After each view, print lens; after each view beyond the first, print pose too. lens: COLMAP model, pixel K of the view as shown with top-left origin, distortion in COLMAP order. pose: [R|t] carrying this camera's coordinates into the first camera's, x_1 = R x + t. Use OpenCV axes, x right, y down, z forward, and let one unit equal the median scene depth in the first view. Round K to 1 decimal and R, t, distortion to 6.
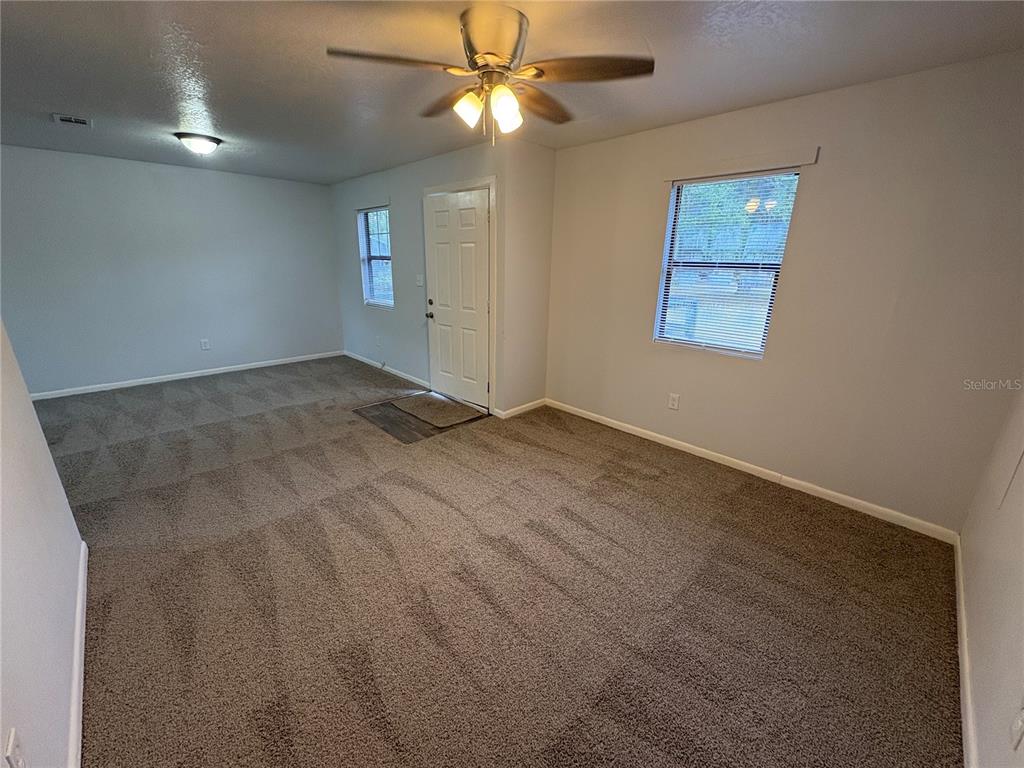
lens RADIAL K [[407.6, 0, 515.7], [0, 407.6, 382.3], [0, 0, 1]] dist [0.000194, 0.000062]
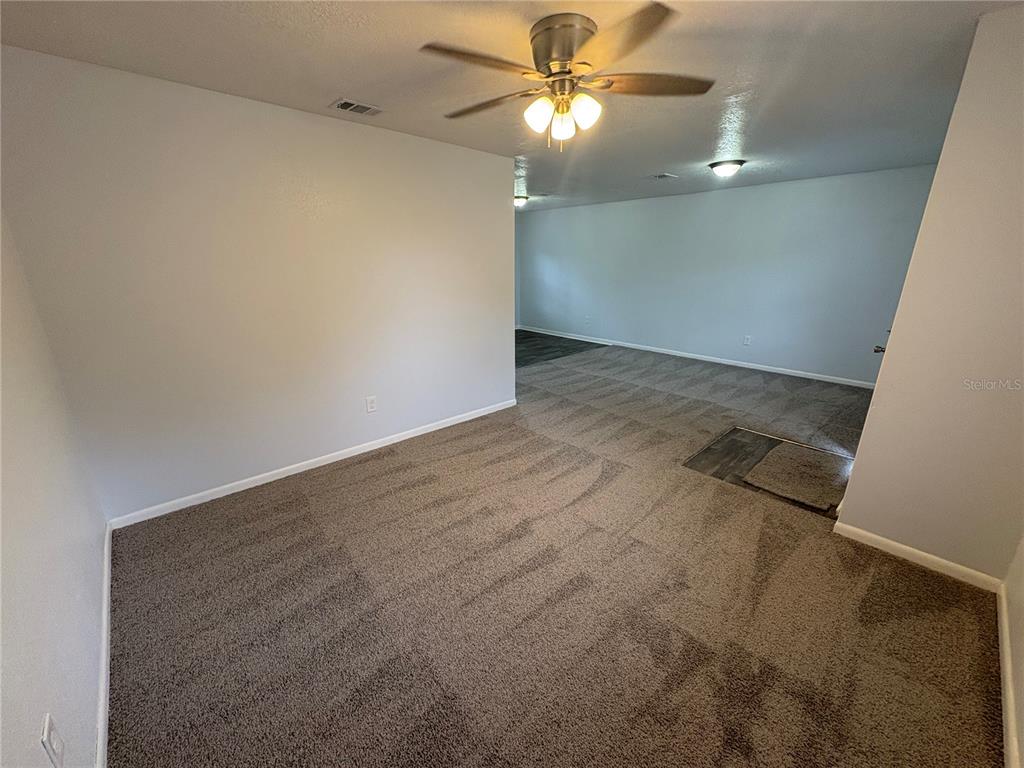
lens RADIAL K [[407.6, 0, 514.8], [0, 407.6, 386.2], [0, 0, 1]] dist [0.000194, 0.000062]
pose [[-0.030349, 0.283566, -0.958472, 0.559423], [-0.290236, 0.915099, 0.279924, -0.154209], [0.956474, 0.286678, 0.054529, 0.518152]]
